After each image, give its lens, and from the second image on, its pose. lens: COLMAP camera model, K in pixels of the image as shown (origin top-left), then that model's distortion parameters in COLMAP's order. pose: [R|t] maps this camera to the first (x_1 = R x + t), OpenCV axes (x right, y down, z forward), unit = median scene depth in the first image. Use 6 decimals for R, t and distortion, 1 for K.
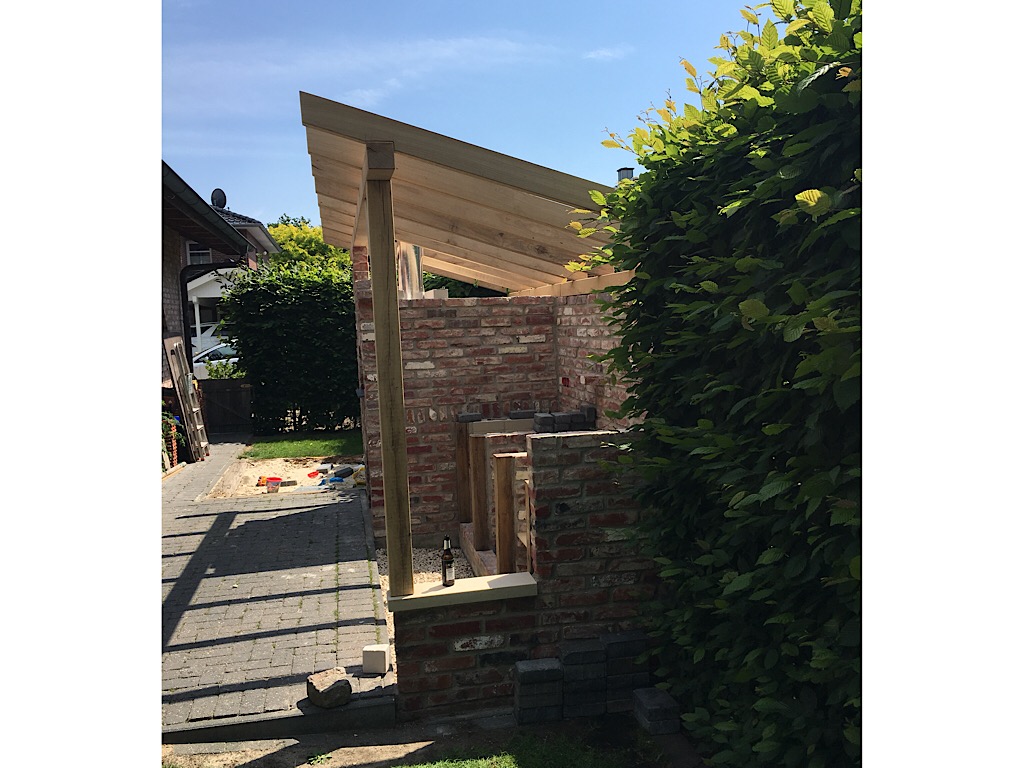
lens RADIAL K [[793.6, 0, 512.0], [0, 793.6, 384.0], [0, 0, 1]] dist [0.067003, 0.000476]
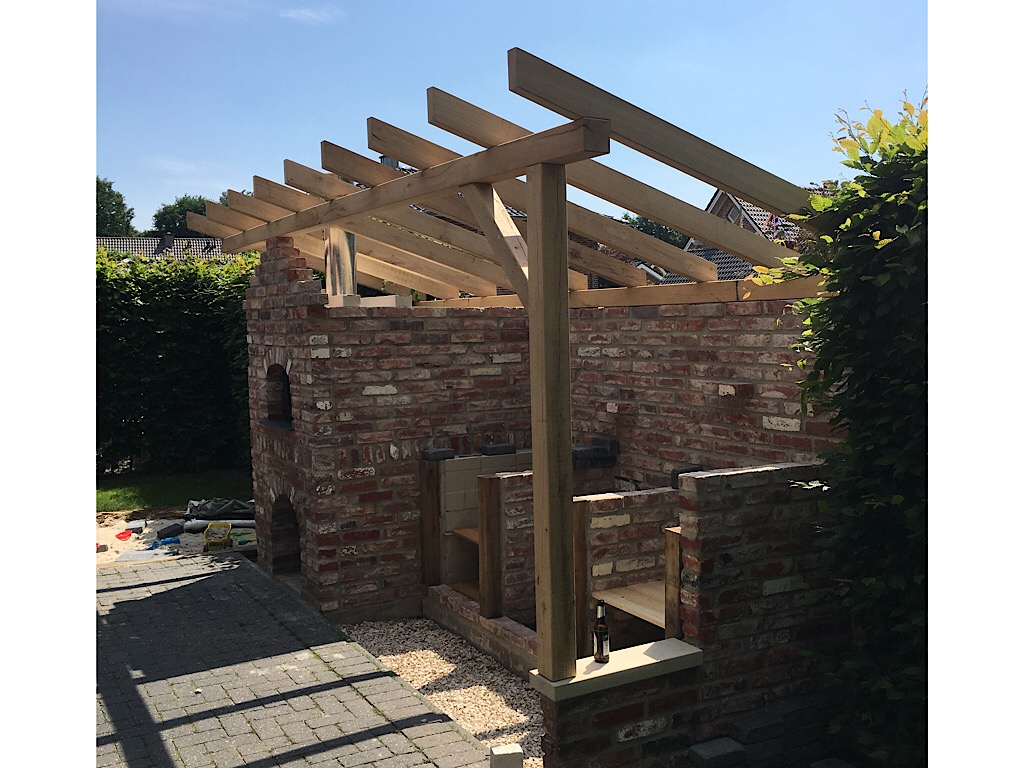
lens RADIAL K [[941.0, 0, 512.0], [0, 941.0, 384.0], [0, 0, 1]] dist [0.057836, 0.000486]
pose [[0.950359, 0.002930, 0.311143, -0.309910], [0.005522, 0.999639, -0.026278, -0.004263], [-0.311108, 0.026691, 0.950000, 0.067473]]
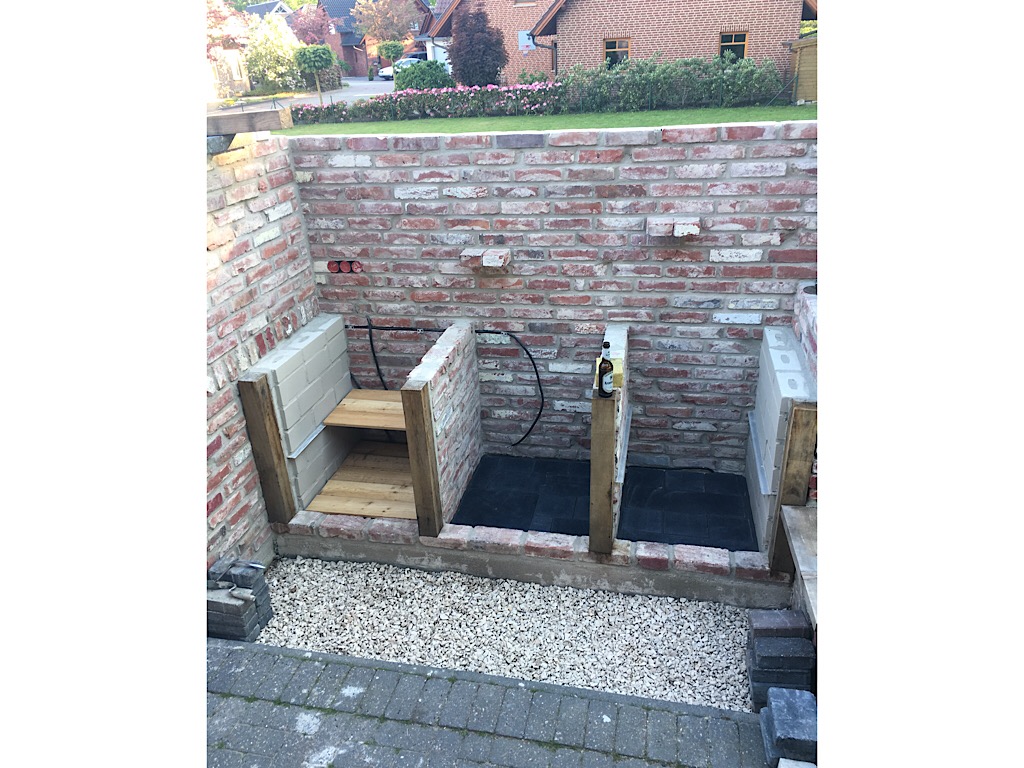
lens RADIAL K [[693.4, 0, 511.9], [0, 693.4, 381.9], [0, 0, 1]] dist [0.051838, -0.002365]
pose [[0.410136, -0.380083, 0.829051, -0.456261], [0.109700, 0.922982, 0.368877, -0.130168], [-0.905403, -0.060344, 0.420243, 0.666598]]
